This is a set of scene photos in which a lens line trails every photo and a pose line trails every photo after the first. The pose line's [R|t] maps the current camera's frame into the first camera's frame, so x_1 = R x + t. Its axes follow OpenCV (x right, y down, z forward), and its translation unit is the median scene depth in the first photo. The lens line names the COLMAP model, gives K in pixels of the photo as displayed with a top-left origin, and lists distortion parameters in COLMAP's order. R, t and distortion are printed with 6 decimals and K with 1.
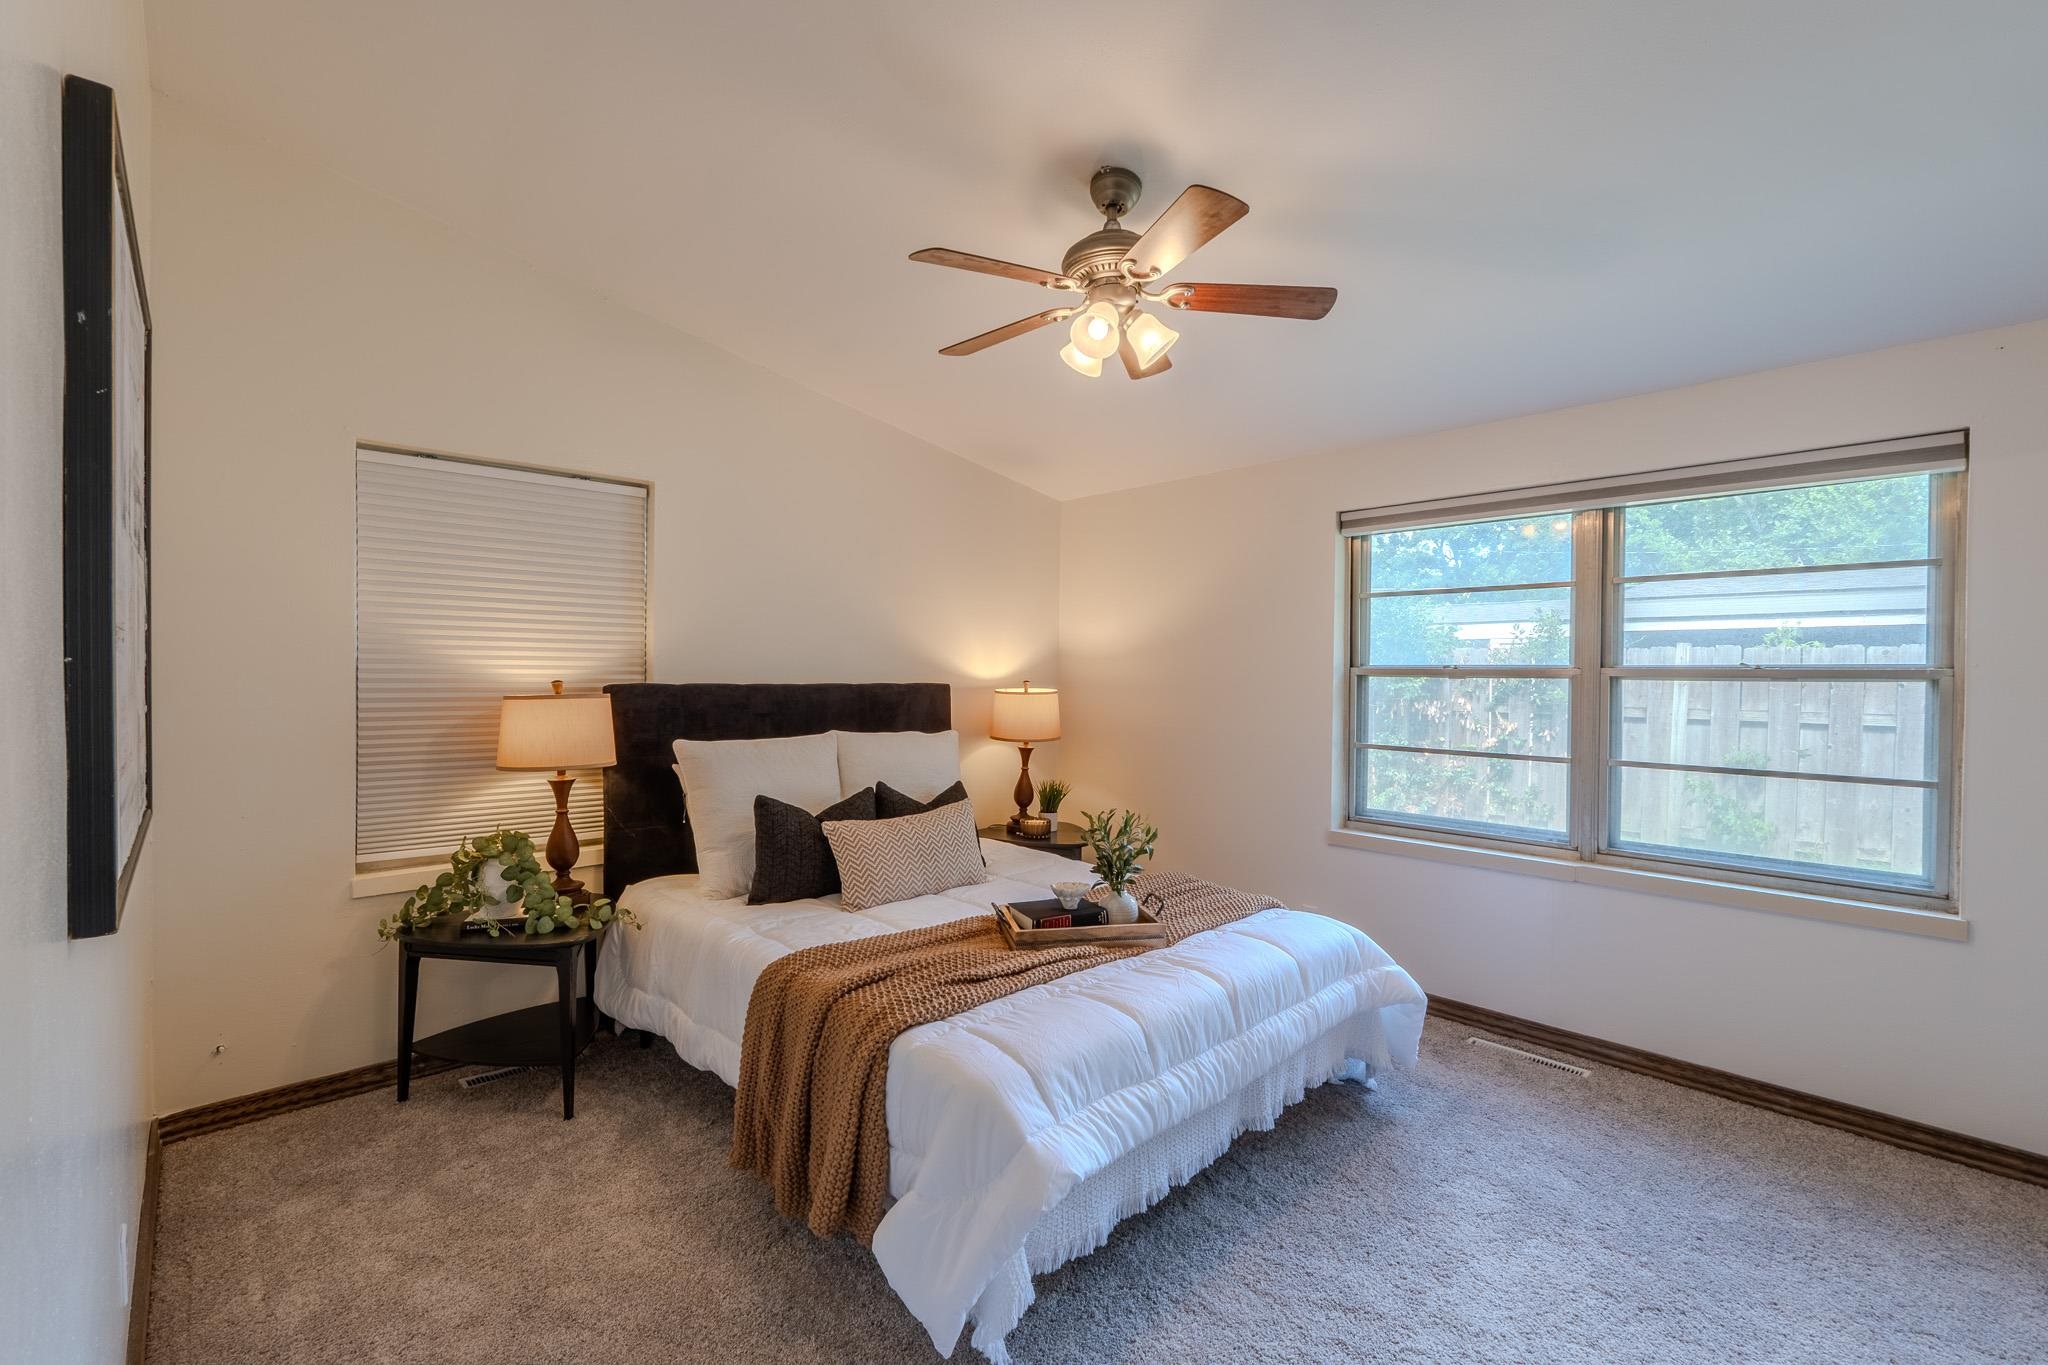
lens RADIAL K [[873.8, 0, 1010.4], [0, 873.8, 688.1], [0, 0, 1]] dist [0.000651, 0.000019]
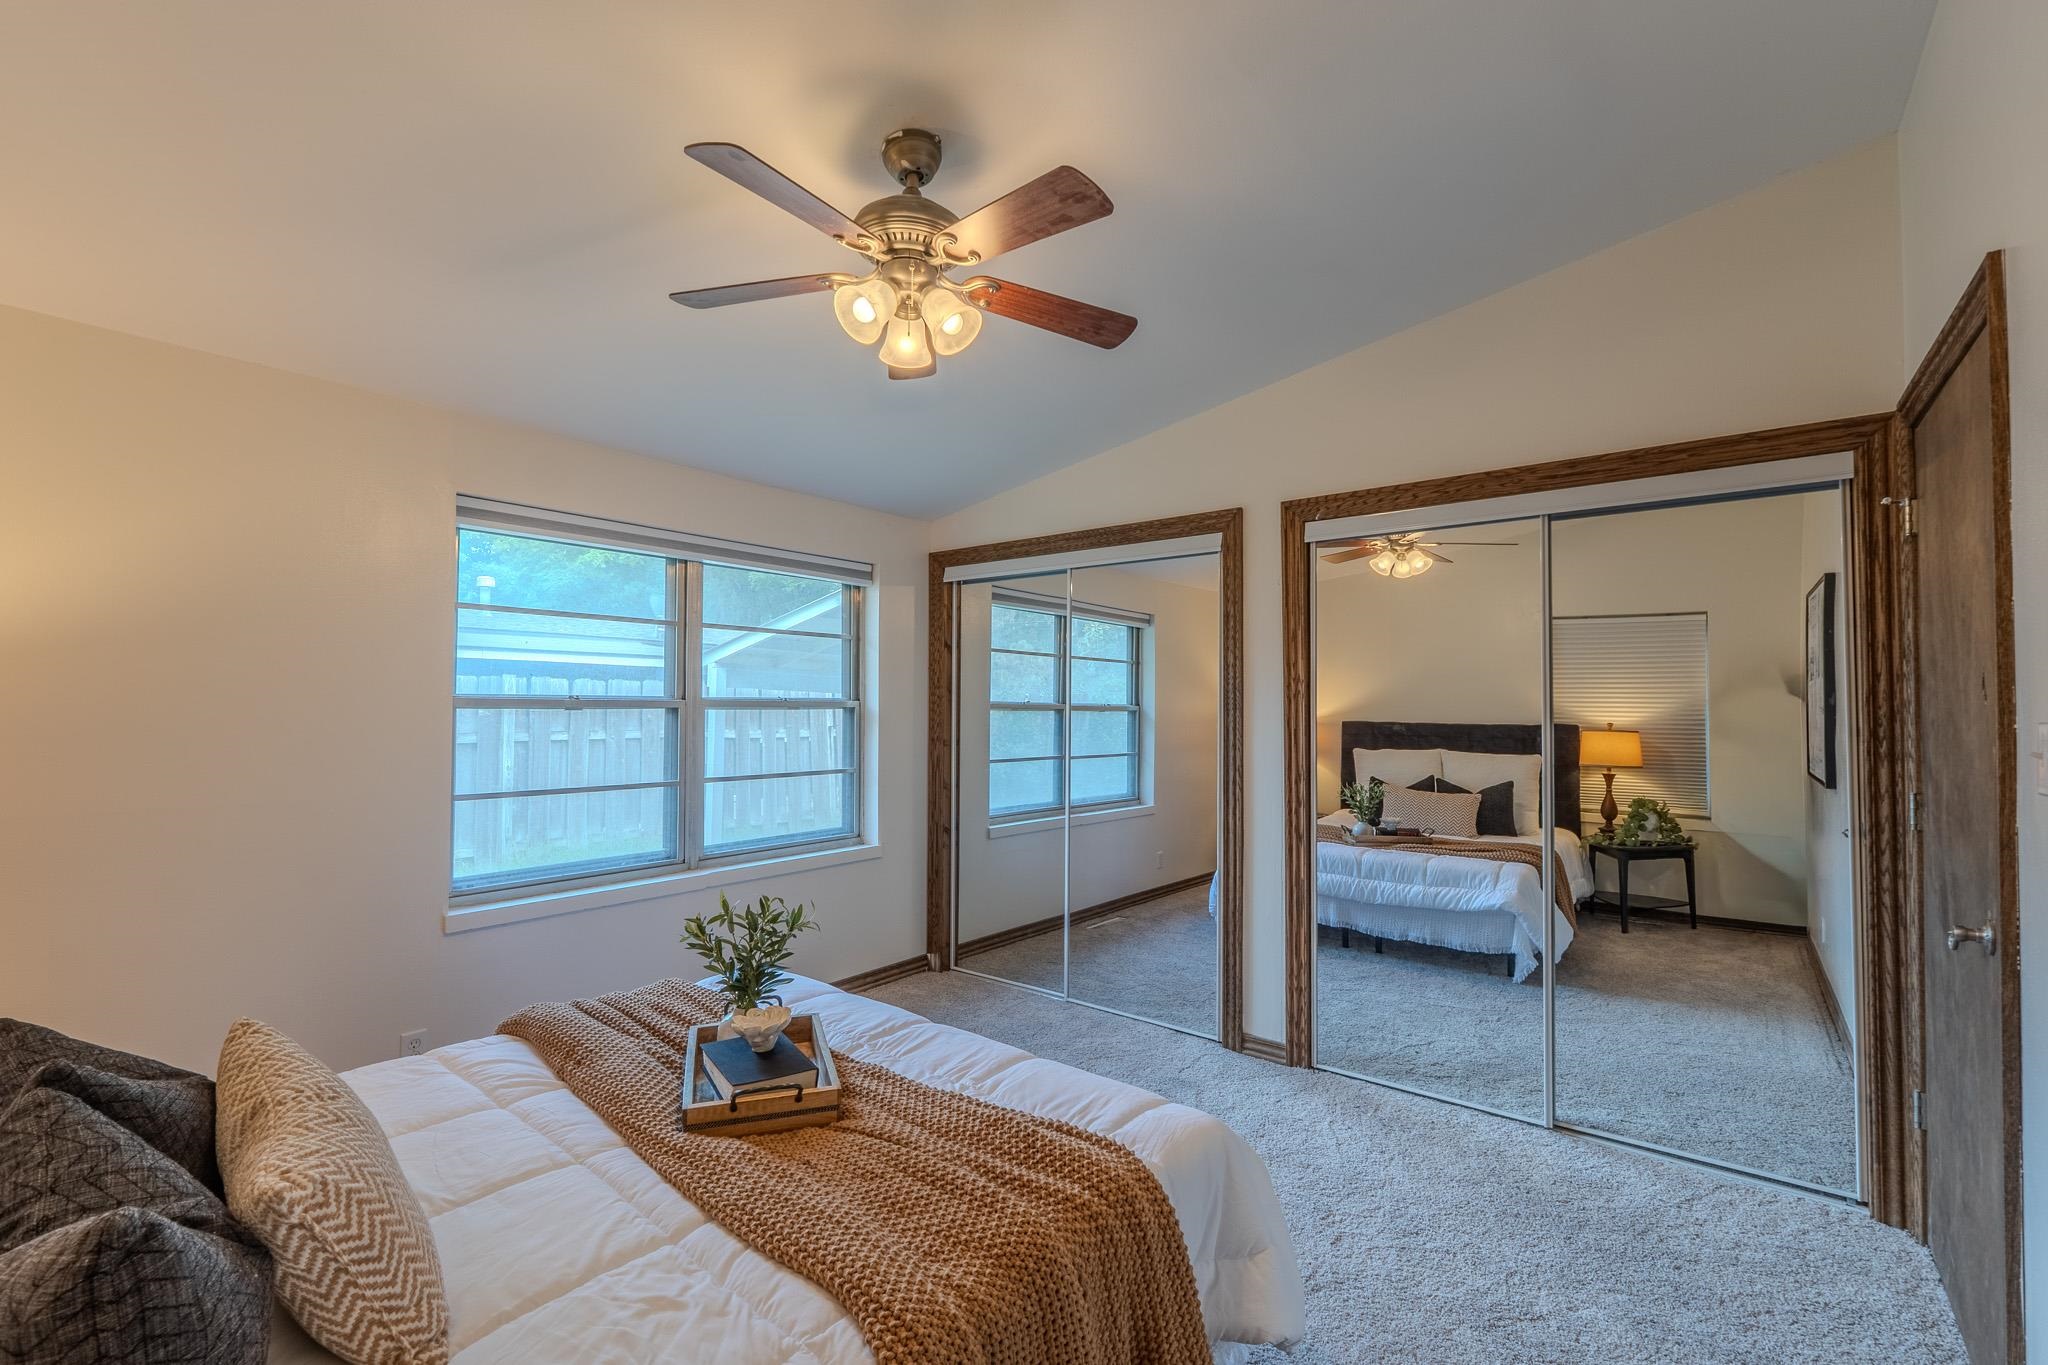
lens RADIAL K [[905.1, 0, 1028.9], [0, 905.1, 679.9], [0, 0, 1]] dist [0.000331, 0.000008]
pose [[-0.161055, 0.021938, 0.986702, -0.550753], [0.012632, 0.999717, -0.020165, -0.017629], [-0.986865, 0.009216, -0.161287, 0.734079]]
